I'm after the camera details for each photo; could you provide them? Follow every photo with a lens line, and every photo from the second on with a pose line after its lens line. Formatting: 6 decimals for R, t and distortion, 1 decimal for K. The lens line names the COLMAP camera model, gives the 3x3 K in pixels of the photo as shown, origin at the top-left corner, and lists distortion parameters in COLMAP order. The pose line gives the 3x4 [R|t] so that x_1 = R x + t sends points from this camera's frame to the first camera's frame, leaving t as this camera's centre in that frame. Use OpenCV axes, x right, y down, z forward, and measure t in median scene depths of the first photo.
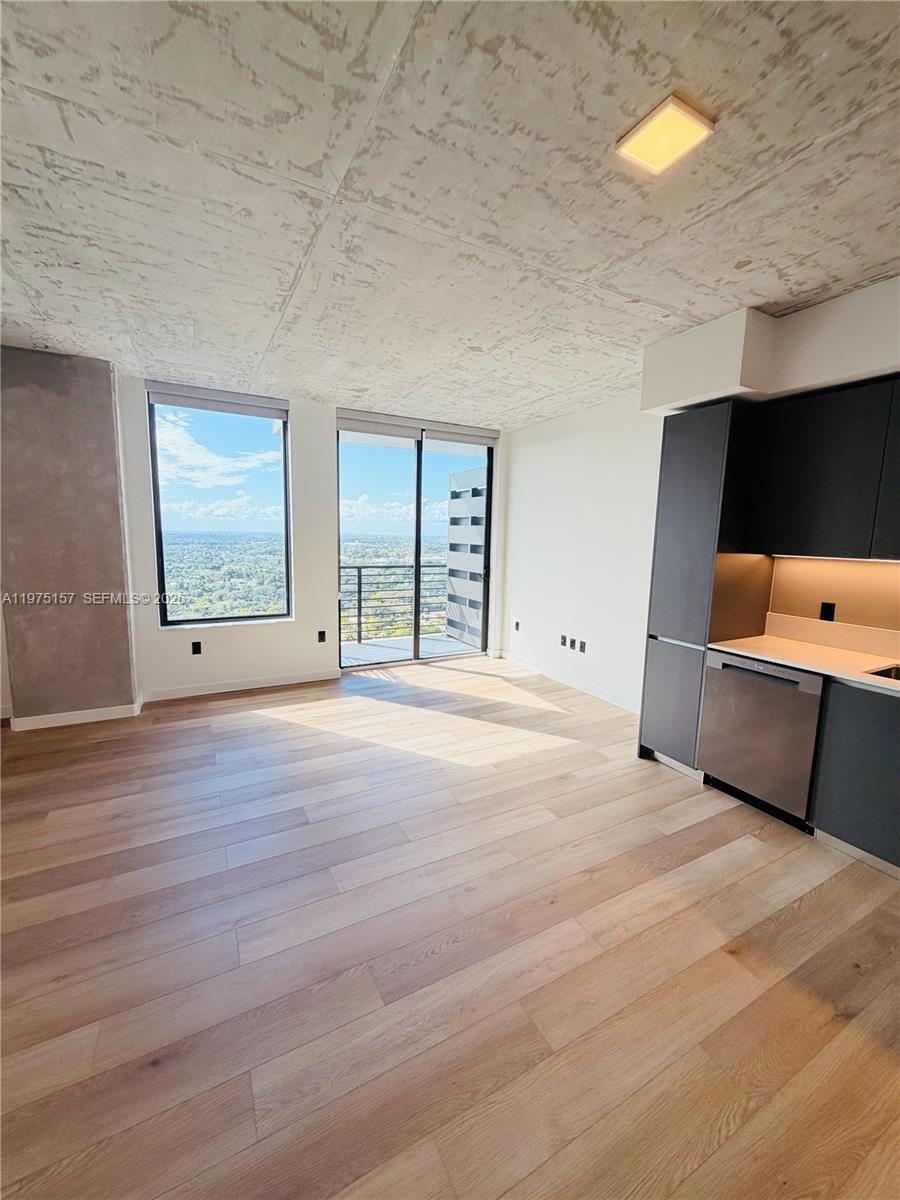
lens RADIAL K [[476.3, 0, 448.2], [0, 476.3, 595.6], [0, 0, 1]] dist [0.000806, -0.000249]
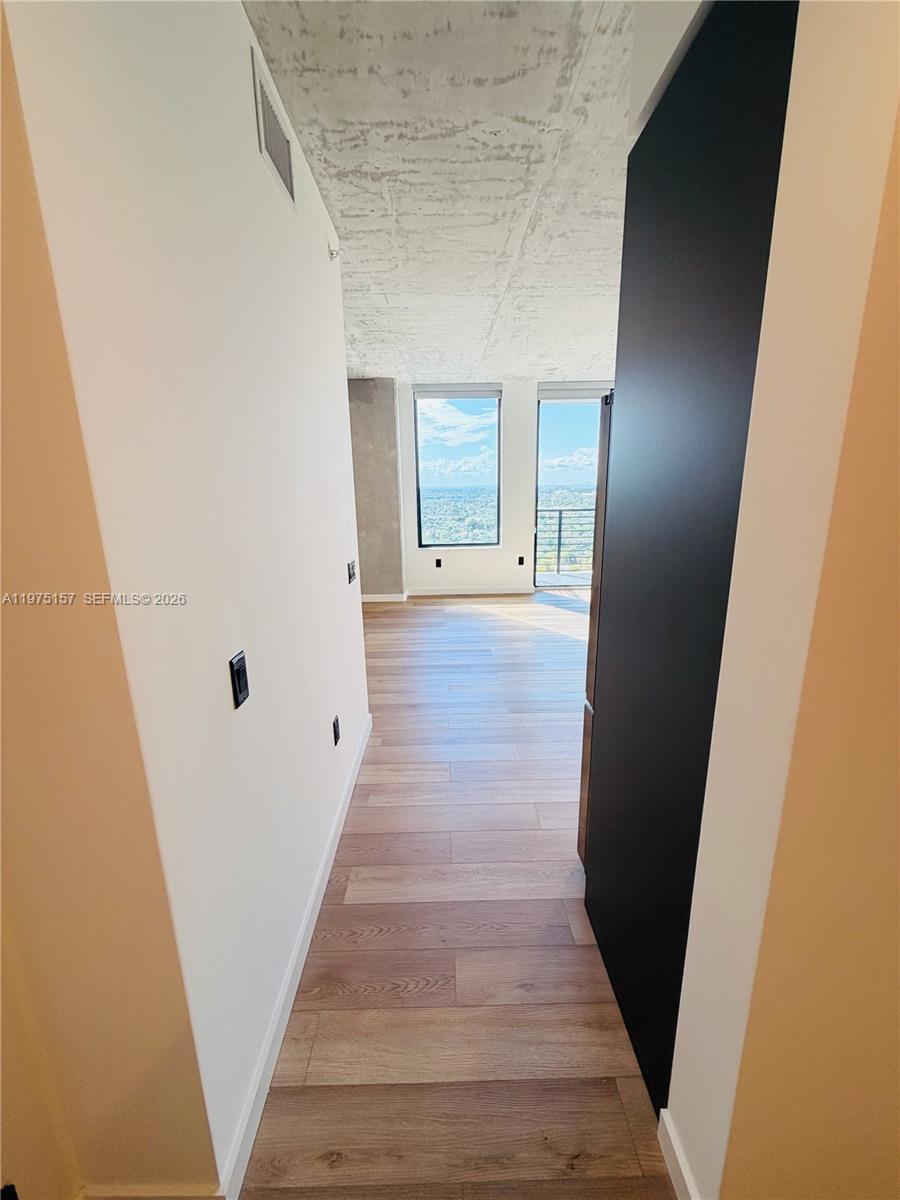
lens RADIAL K [[476.3, 0, 448.2], [0, 476.3, 595.6], [0, 0, 1]] dist [0.000806, -0.000249]
pose [[0.886645, 0.069514, -0.457196, 0.319809], [-0.023303, 0.994098, 0.105954, 0.085334], [0.461863, -0.083290, 0.883032, -0.531683]]
